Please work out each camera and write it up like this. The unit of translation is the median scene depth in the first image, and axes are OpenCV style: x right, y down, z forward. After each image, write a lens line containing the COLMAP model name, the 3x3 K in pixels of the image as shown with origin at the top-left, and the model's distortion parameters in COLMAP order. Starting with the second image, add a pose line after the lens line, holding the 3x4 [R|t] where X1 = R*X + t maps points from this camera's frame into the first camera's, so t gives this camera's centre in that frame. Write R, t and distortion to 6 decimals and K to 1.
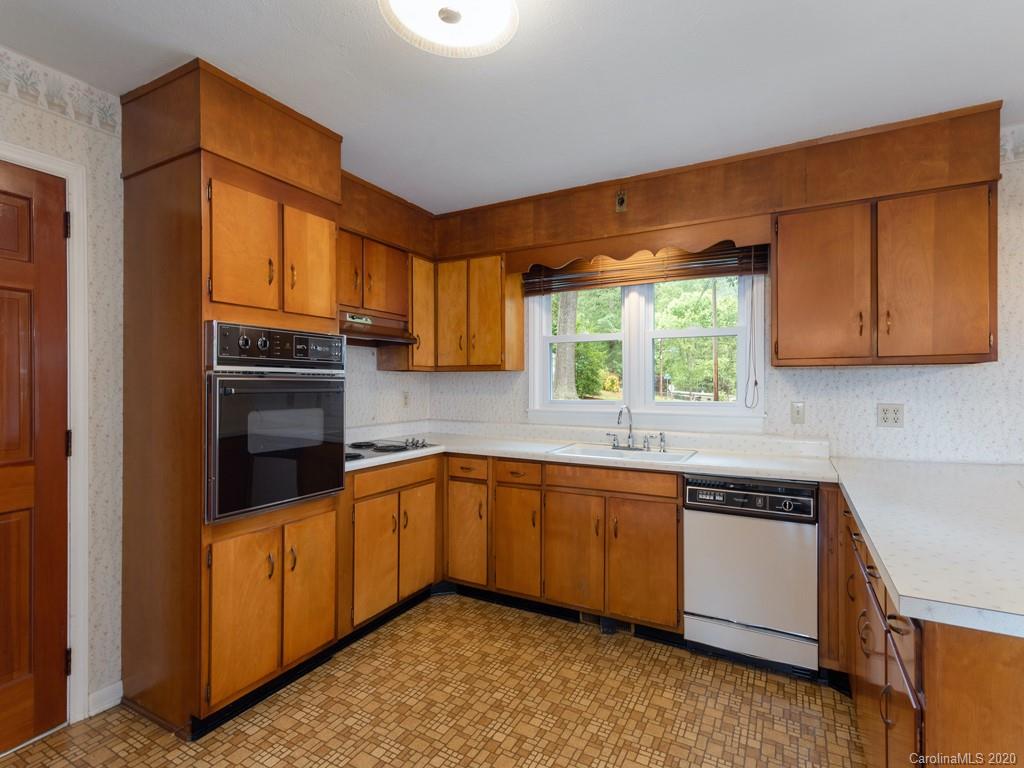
lens RADIAL K [[488.5, 0, 499.7], [0, 488.5, 382.2], [0, 0, 1]] dist [0.012267, -0.001301]
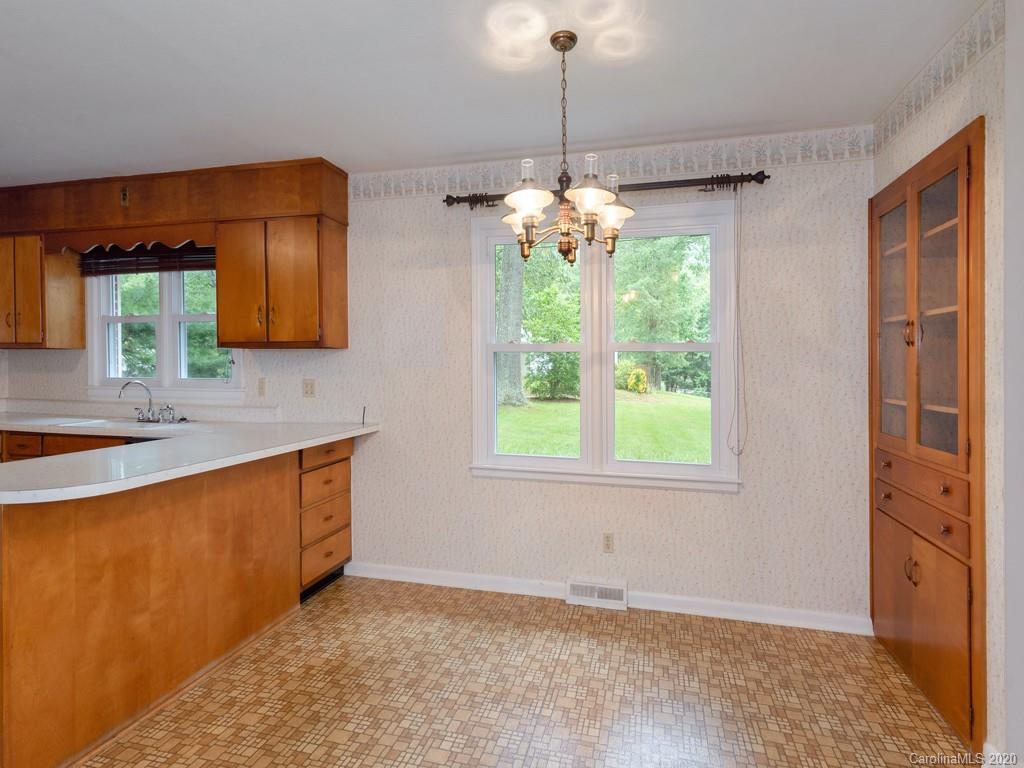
lens RADIAL K [[540.1, 0, 506.8], [0, 540.1, 382.9], [0, 0, 1]] dist [-0.003209, 0.000839]
pose [[0.966459, 0.002997, 0.256805, 0.827176], [-0.010713, 0.999532, 0.028654, 0.007169], [-0.256599, -0.030444, 0.966038, -0.437663]]
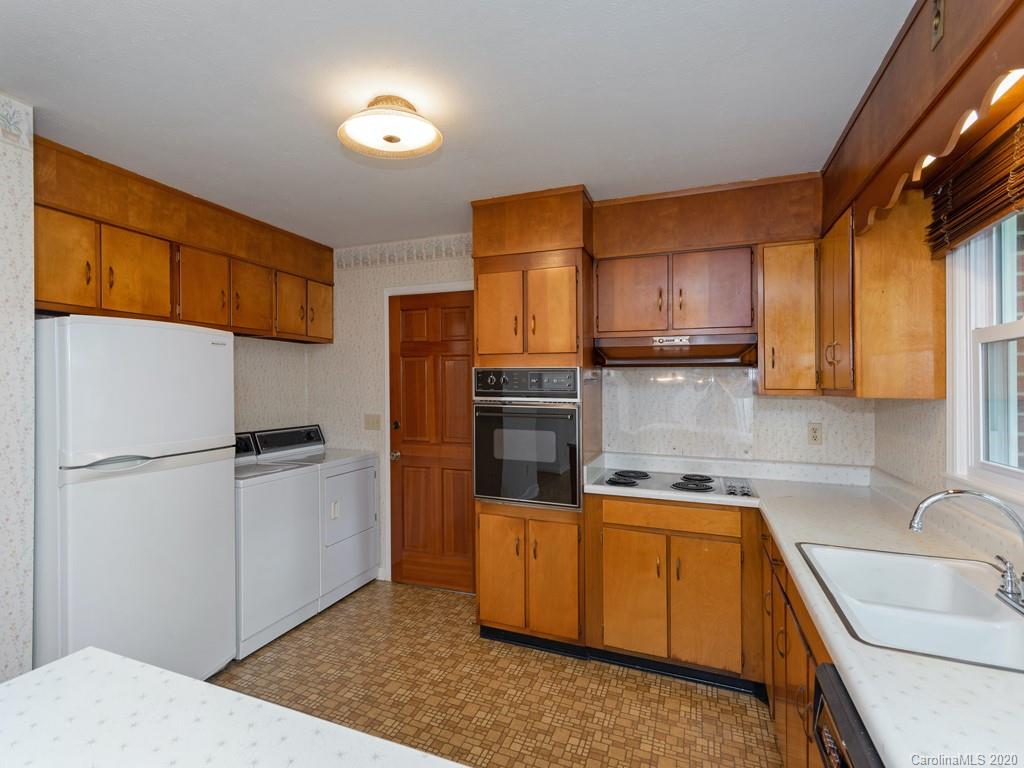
lens RADIAL K [[488.5, 0, 476.0], [0, 488.5, 392.4], [0, 0, 1]] dist [0.012267, -0.001301]
pose [[0.137919, 0.011090, -0.990381, 0.676460], [-0.004446, 0.999934, 0.010578, -0.045997], [0.990434, 0.002945, 0.137959, 0.576099]]
